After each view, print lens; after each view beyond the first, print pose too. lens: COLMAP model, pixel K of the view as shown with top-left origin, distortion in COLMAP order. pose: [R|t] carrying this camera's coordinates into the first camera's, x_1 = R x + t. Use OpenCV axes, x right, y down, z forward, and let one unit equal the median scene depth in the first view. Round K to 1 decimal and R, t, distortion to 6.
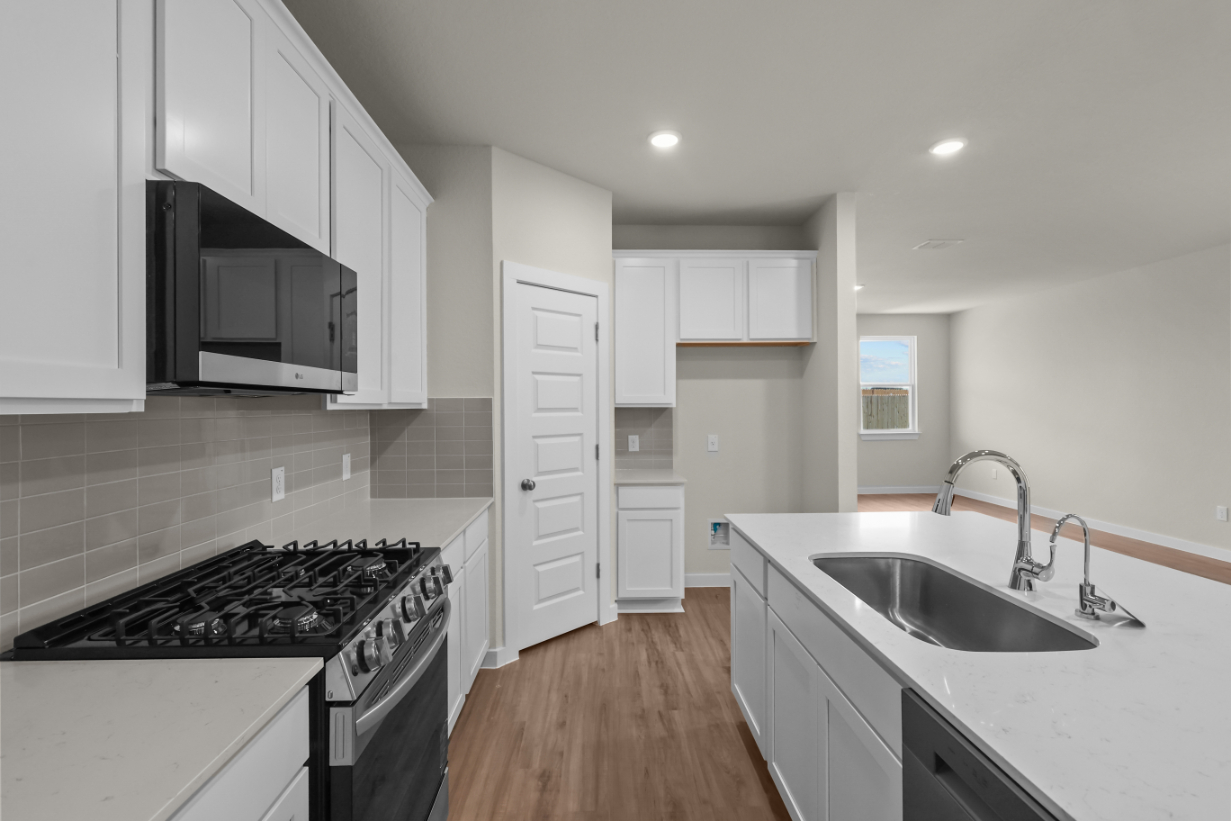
lens RADIAL K [[567.4, 0, 615.8], [0, 567.4, 408.6], [0, 0, 1]] dist [-0.006330, 0.002384]
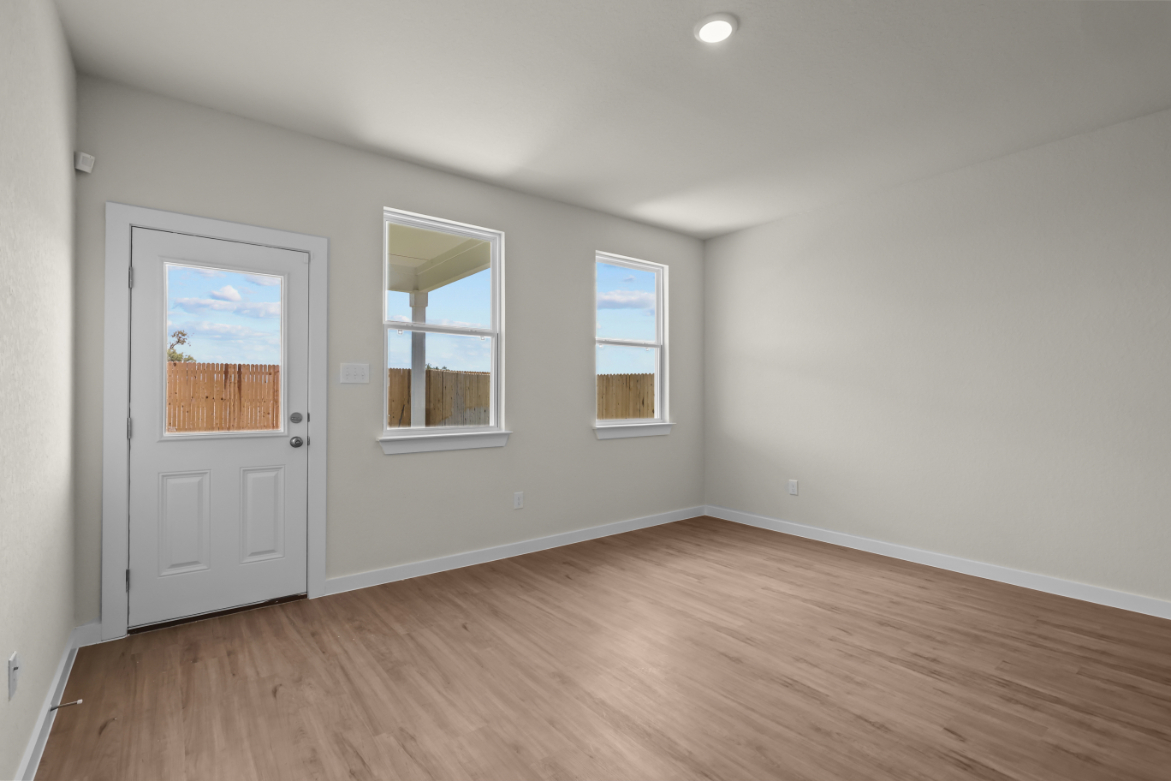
lens RADIAL K [[539.8, 0, 590.6], [0, 539.8, 394.1], [0, 0, 1]] dist [-0.006330, 0.002384]
pose [[0.799790, 0.009283, 0.600208, 0.278393], [-0.007740, 0.999957, -0.005151, 0.035201], [-0.600229, -0.000525, 0.799828, 1.440545]]
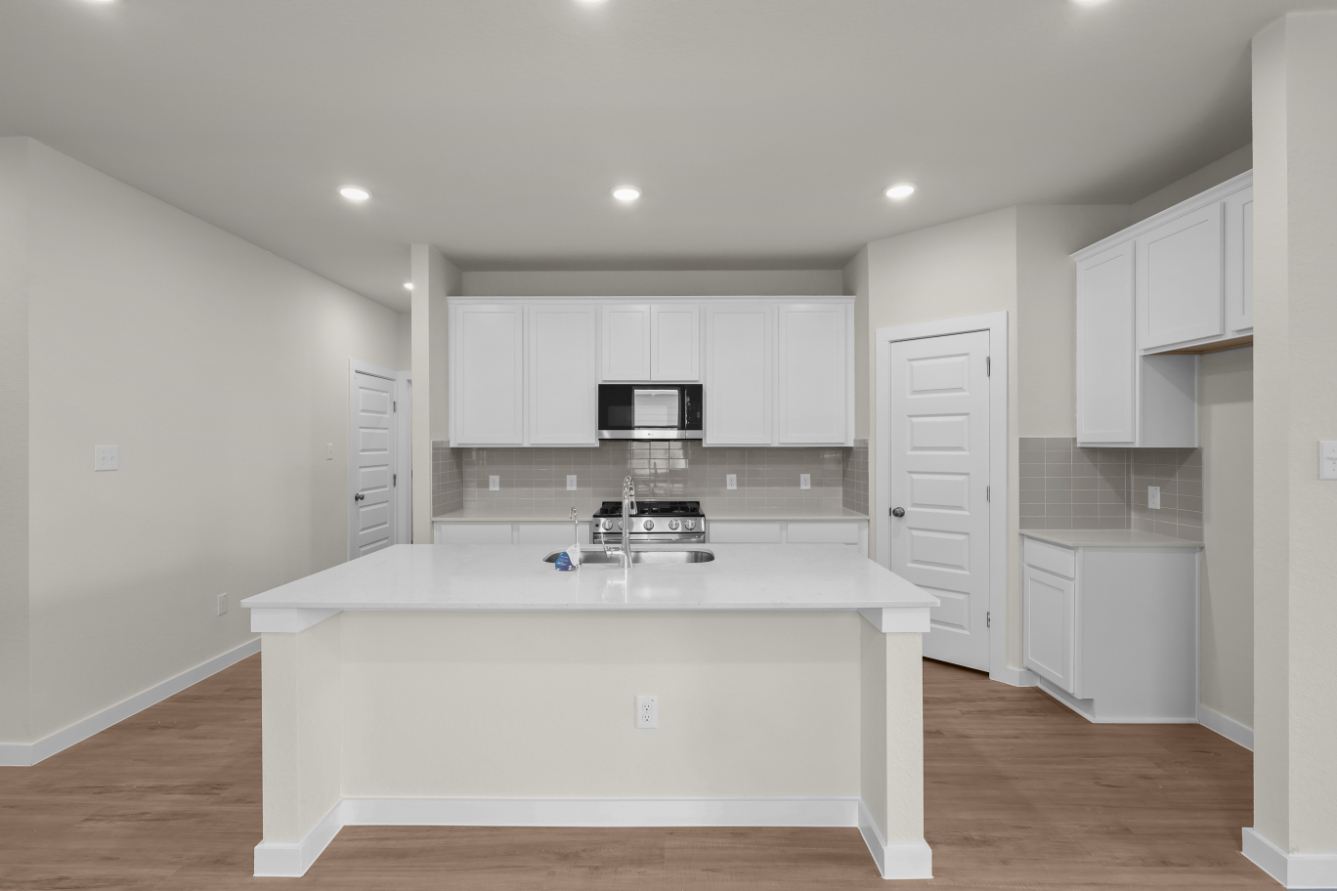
lens RADIAL K [[616.3, 0, 664.3], [0, 616.3, 445.0], [0, 0, 1]] dist [-0.006330, 0.002384]
pose [[-0.045914, 0.004881, -0.998933, 1.016487], [-0.002350, 0.999985, 0.004994, -0.009043], [0.998943, 0.002577, -0.045902, 0.506508]]
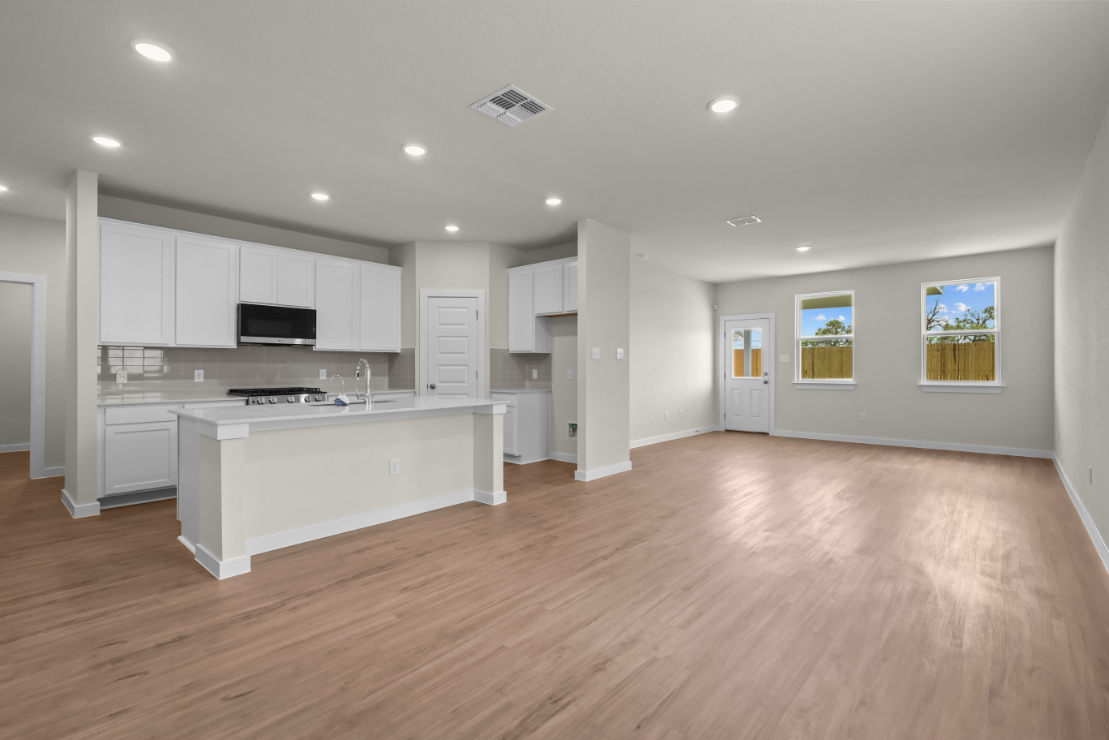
lens RADIAL K [[511.2, 0, 560.5], [0, 511.2, 366.1], [0, 0, 1]] dist [-0.006330, 0.002384]
pose [[0.729038, 0.006168, -0.684445, 1.426113], [-0.008600, 0.999963, -0.000149, 0.044671], [0.684419, 0.005995, 0.729064, -0.120525]]
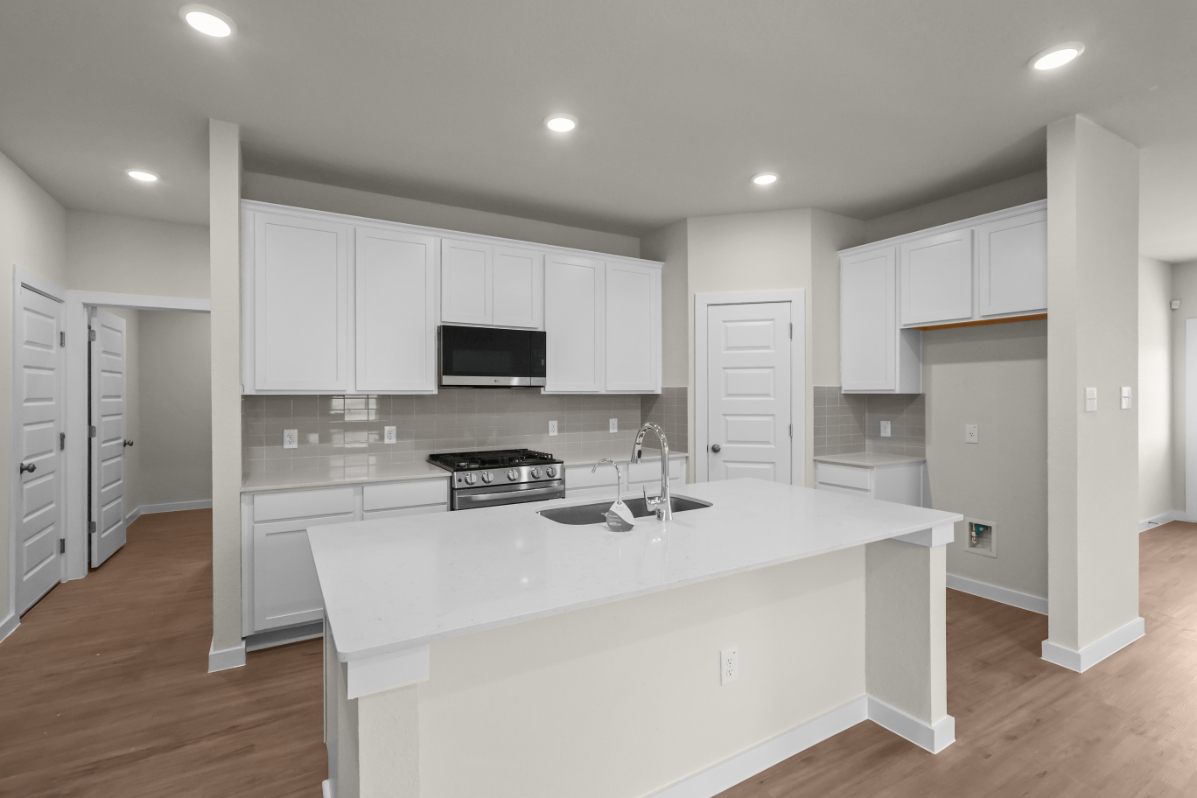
lens RADIAL K [[551.8, 0, 592.3], [0, 551.8, 394.8], [0, 0, 1]] dist [-0.006330, 0.002384]
pose [[0.474552, 0.004019, -0.880218, 0.797814], [-0.003648, 0.999990, 0.002598, -0.000792], [0.880220, 0.001978, 0.474562, 0.073651]]
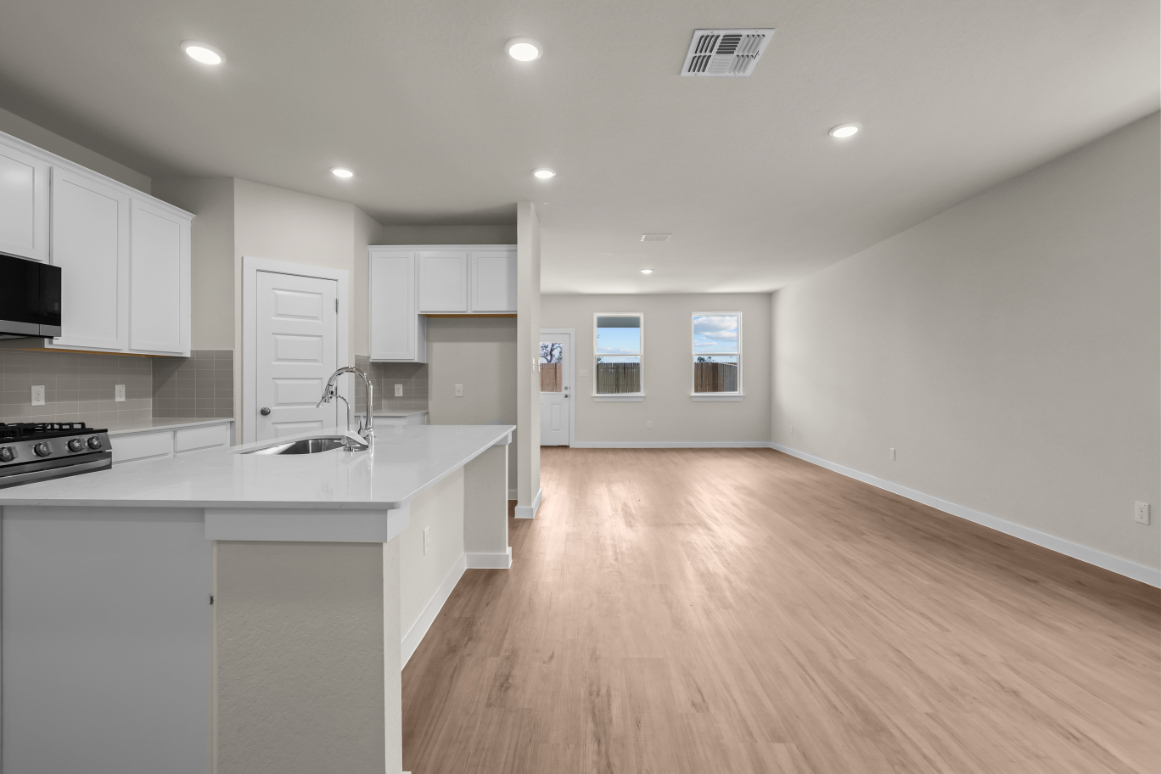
lens RADIAL K [[535.2, 0, 575.5], [0, 535.2, 381.1], [0, 0, 1]] dist [-0.006330, 0.002384]
pose [[0.998490, 0.005197, -0.054695, 0.622883], [-0.005523, 0.999968, -0.005798, 0.054419], [0.054663, 0.006091, 0.998486, -0.274746]]
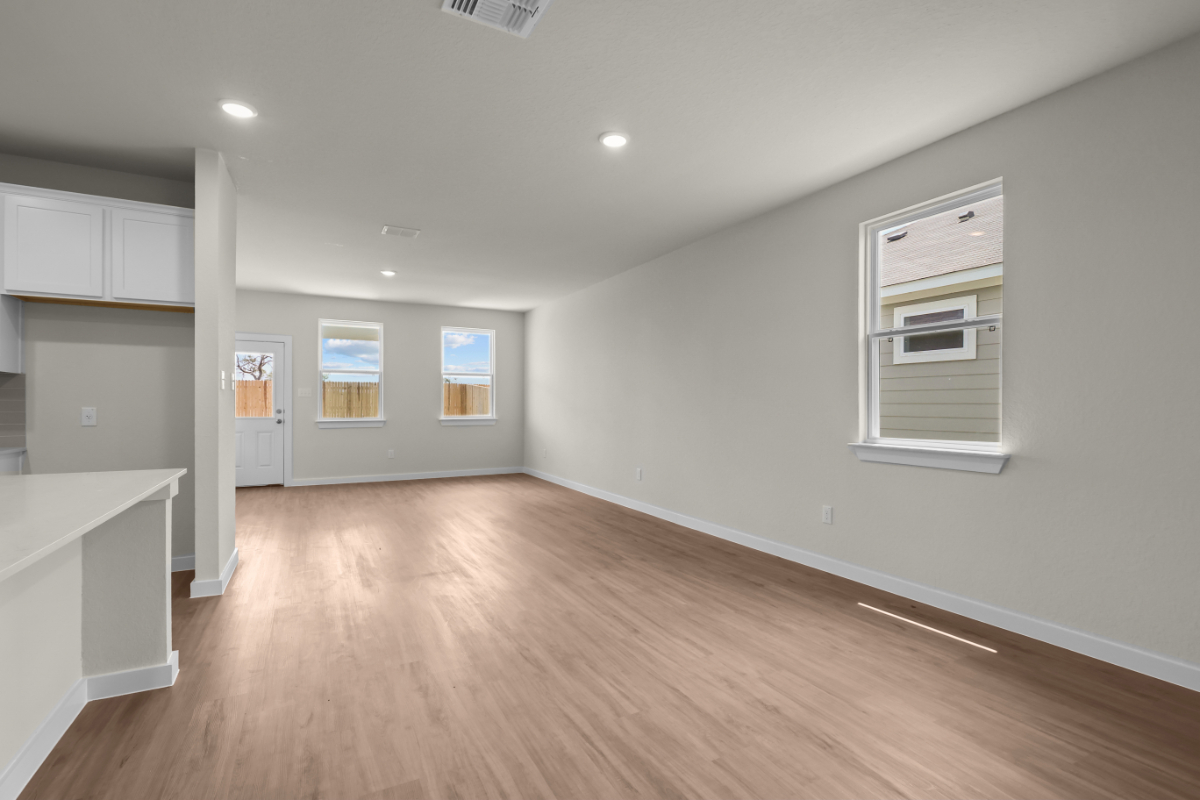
lens RADIAL K [[553.1, 0, 603.5], [0, 553.1, 409.3], [0, 0, 1]] dist [-0.006330, 0.002384]
pose [[0.898697, 0.005499, 0.438535, 0.625176], [-0.006886, 0.999975, 0.001574, 0.052447], [-0.438516, -0.004434, 0.898713, -0.134665]]
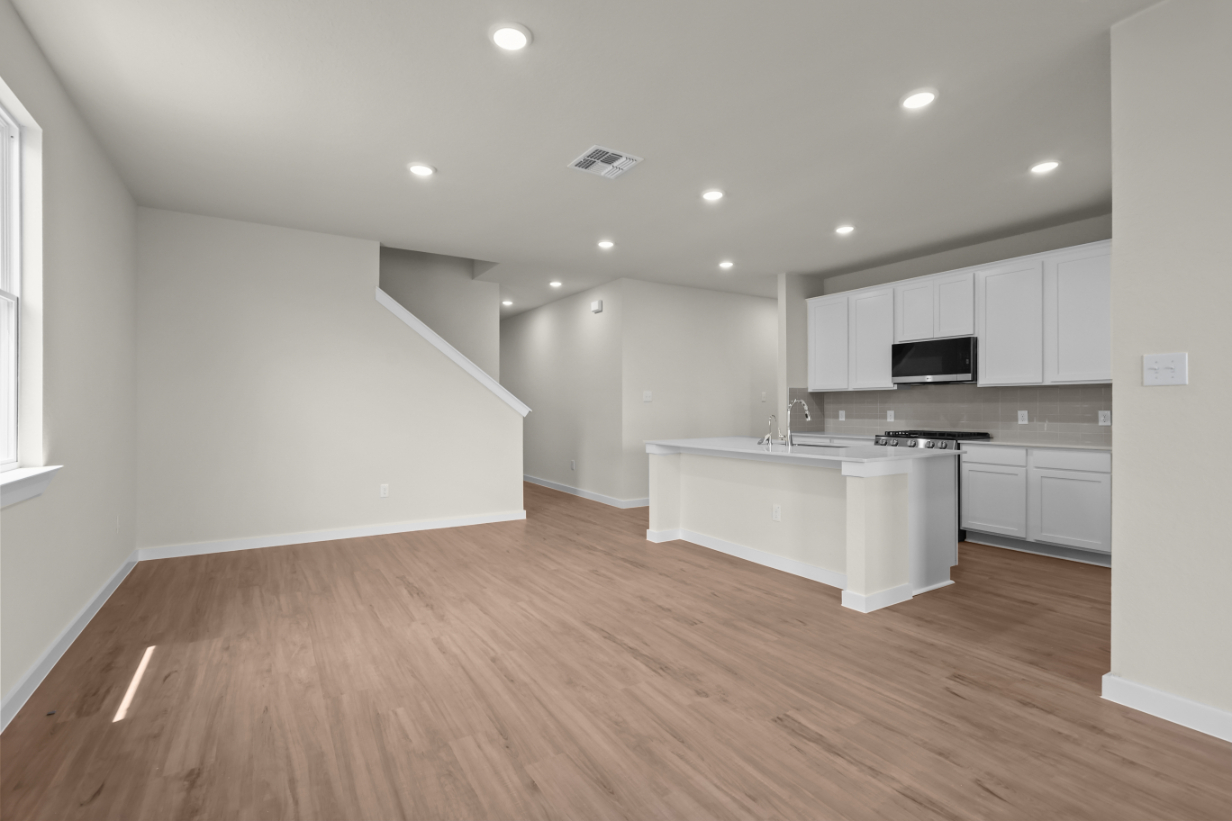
lens RADIAL K [[567.9, 0, 608.2], [0, 567.9, 405.1], [0, 0, 1]] dist [-0.006330, 0.002384]
pose [[-0.870063, 0.003937, -0.492925, 1.274863], [0.003193, 0.999992, 0.002351, 0.041283], [0.492931, 0.000472, -0.870068, 1.326491]]
